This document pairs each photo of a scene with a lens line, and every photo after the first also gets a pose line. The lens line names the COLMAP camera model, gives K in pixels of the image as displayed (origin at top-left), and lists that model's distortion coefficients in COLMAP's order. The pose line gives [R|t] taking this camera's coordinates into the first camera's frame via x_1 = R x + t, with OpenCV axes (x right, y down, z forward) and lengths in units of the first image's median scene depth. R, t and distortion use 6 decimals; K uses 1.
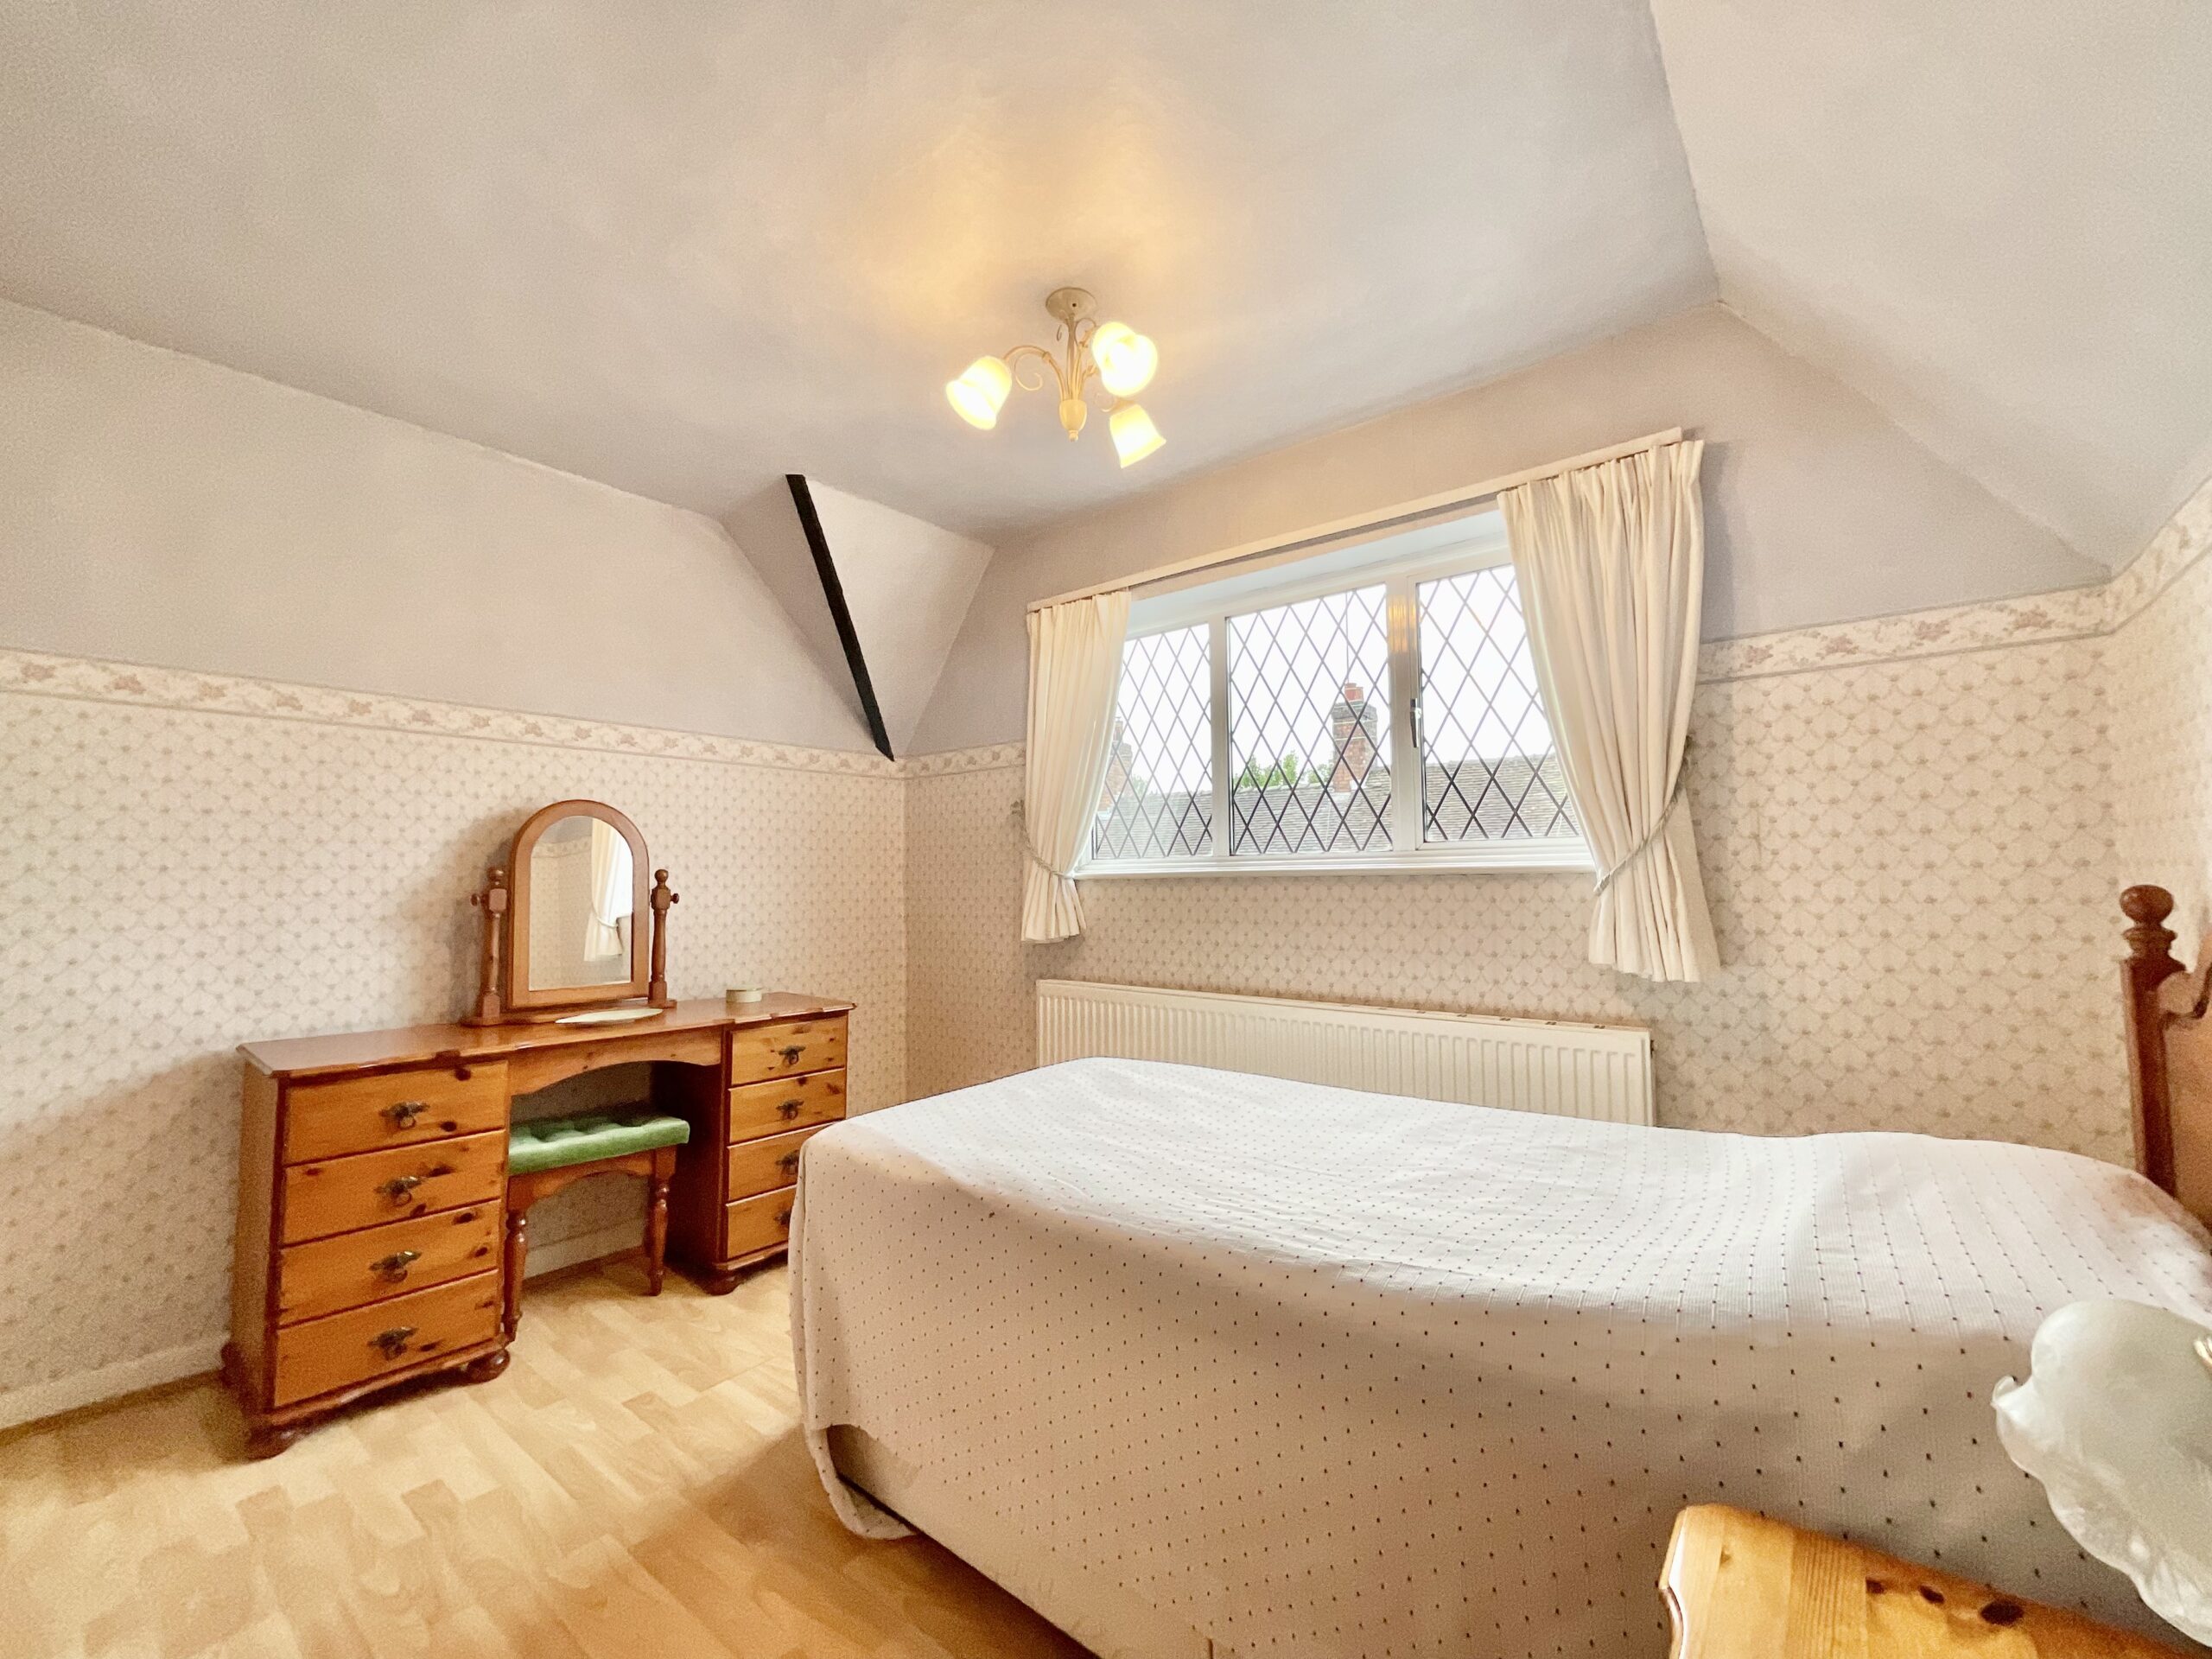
lens RADIAL K [[887.5, 0, 1091.7], [0, 887.5, 819.9], [0, 0, 1]] dist [0.000562, -0.003163]
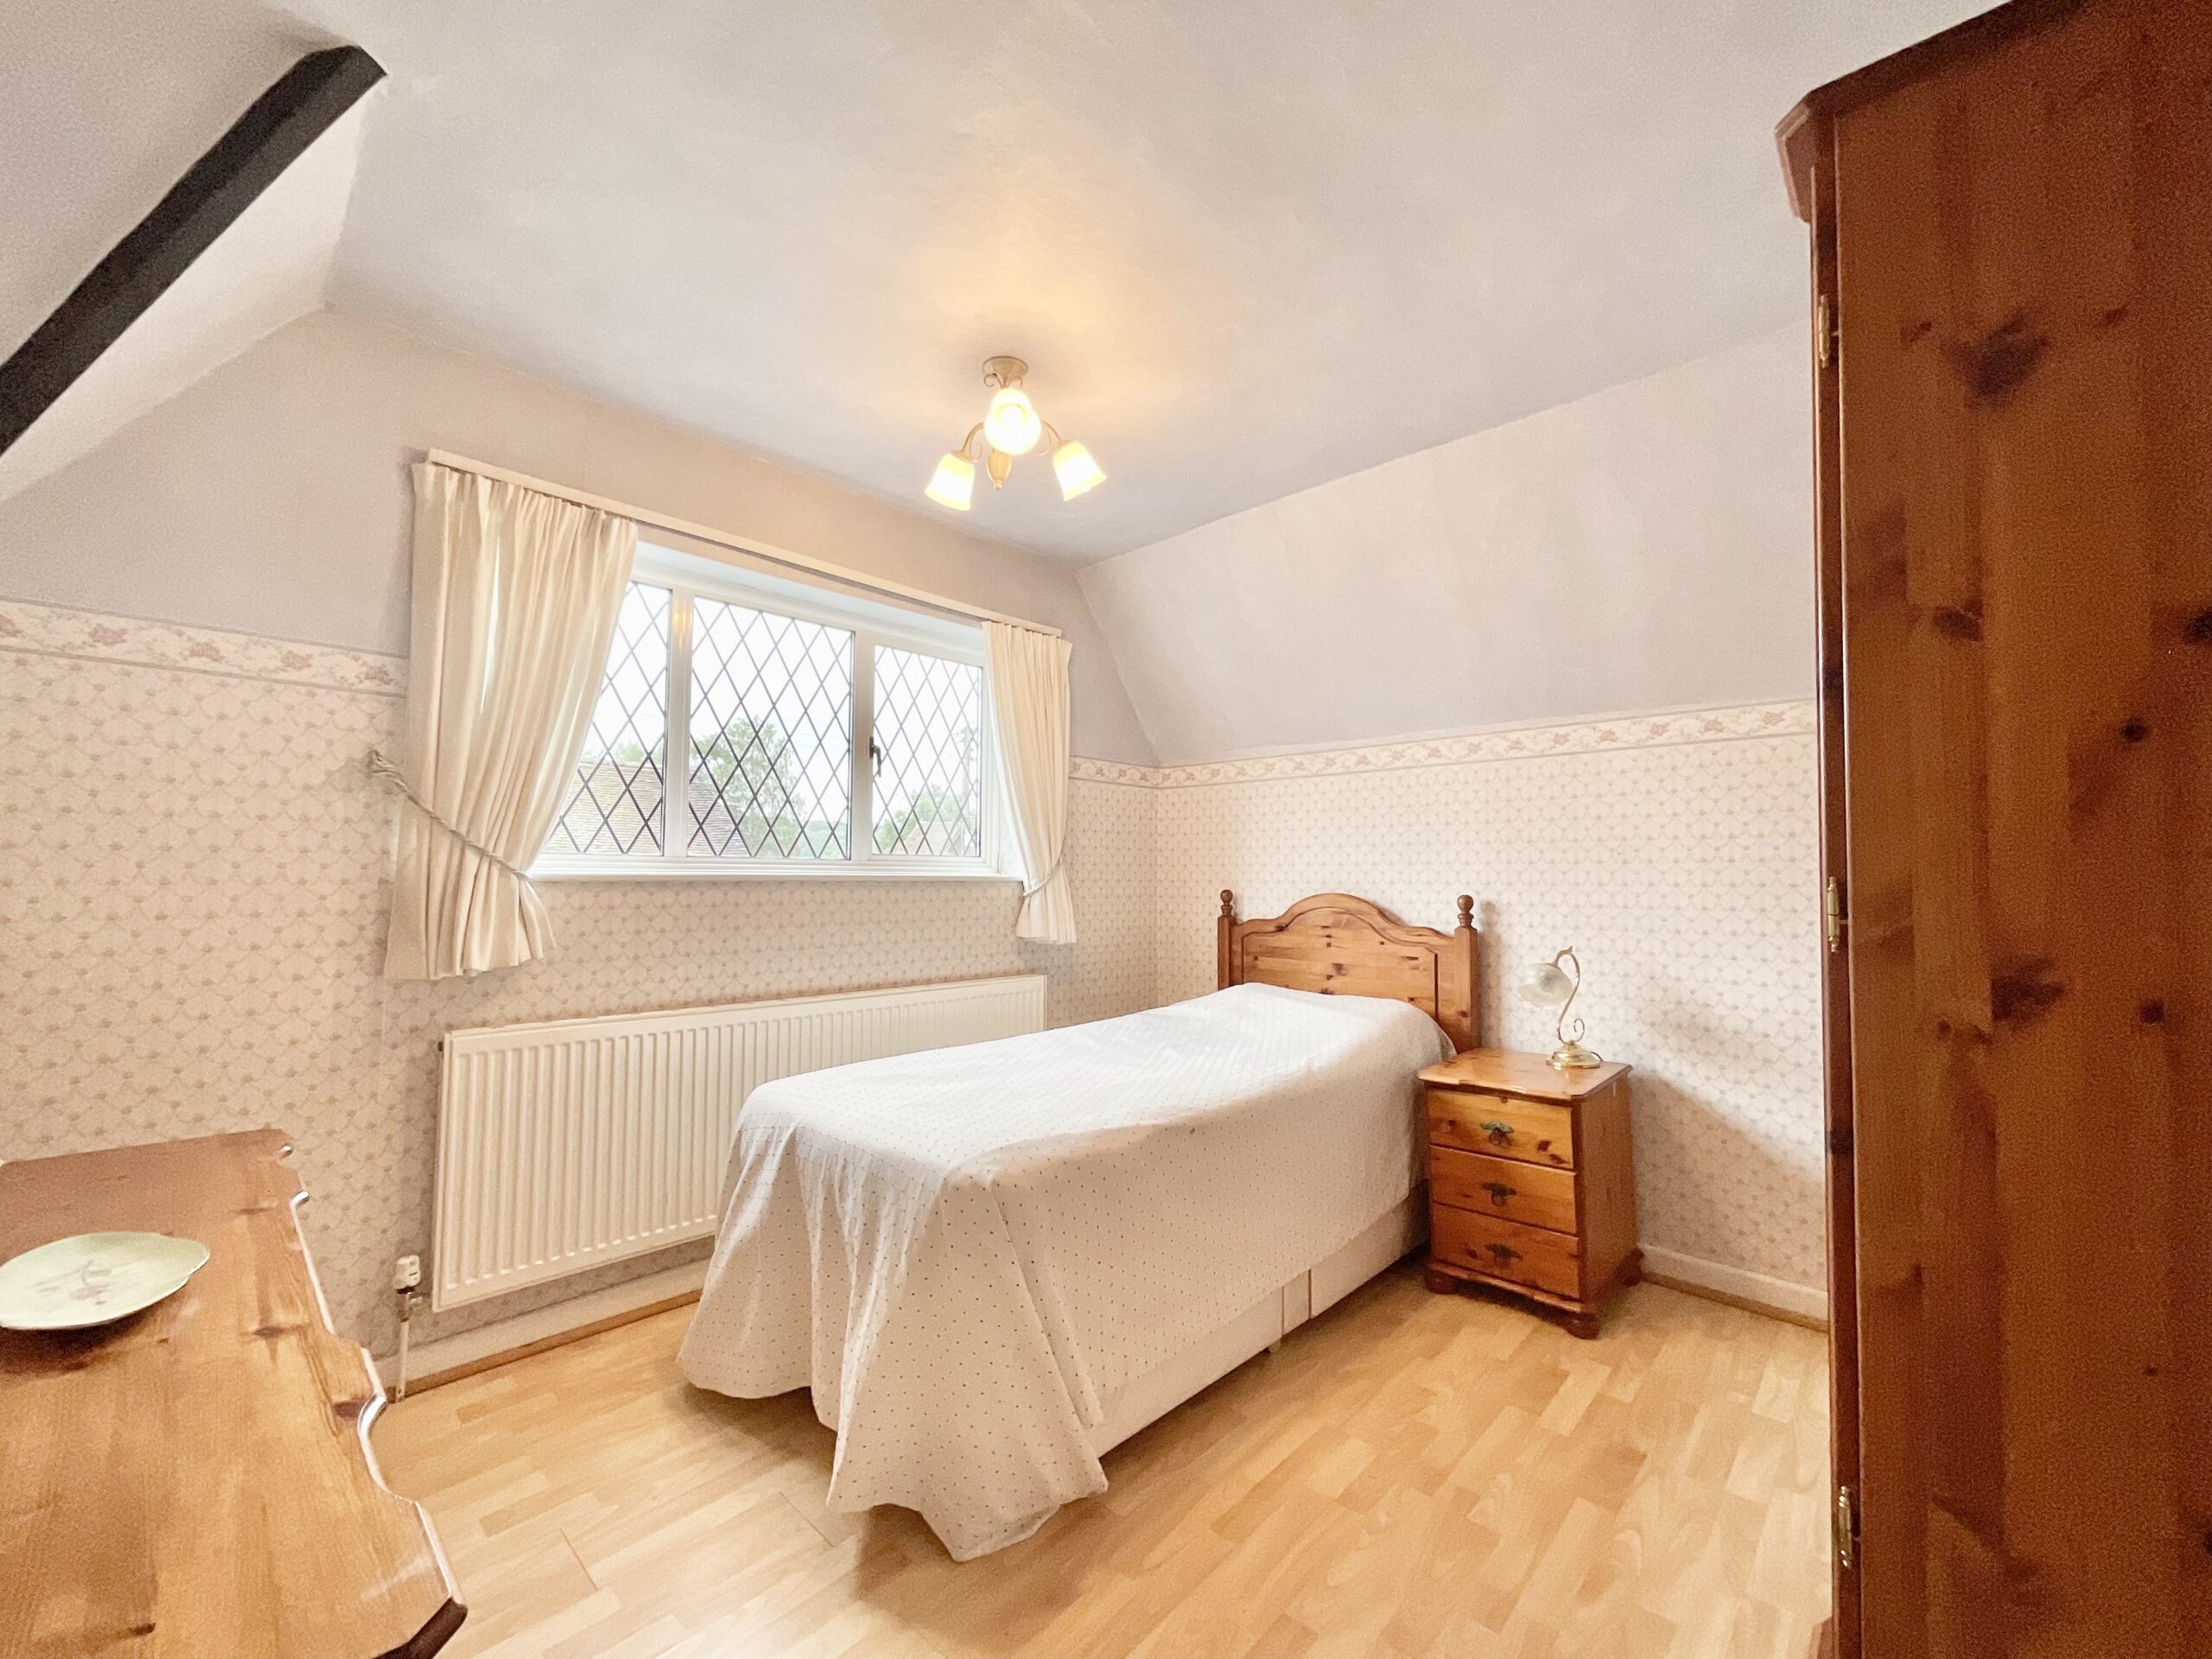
lens RADIAL K [[887.5, 0, 1103.1], [0, 887.5, 837.1], [0, 0, 1]] dist [0.000562, -0.003163]
pose [[0.089423, 0.065026, 0.993869, -0.805471], [-0.069009, 0.995873, -0.058948, 0.049936], [-0.993600, -0.063315, 0.093541, 0.557006]]
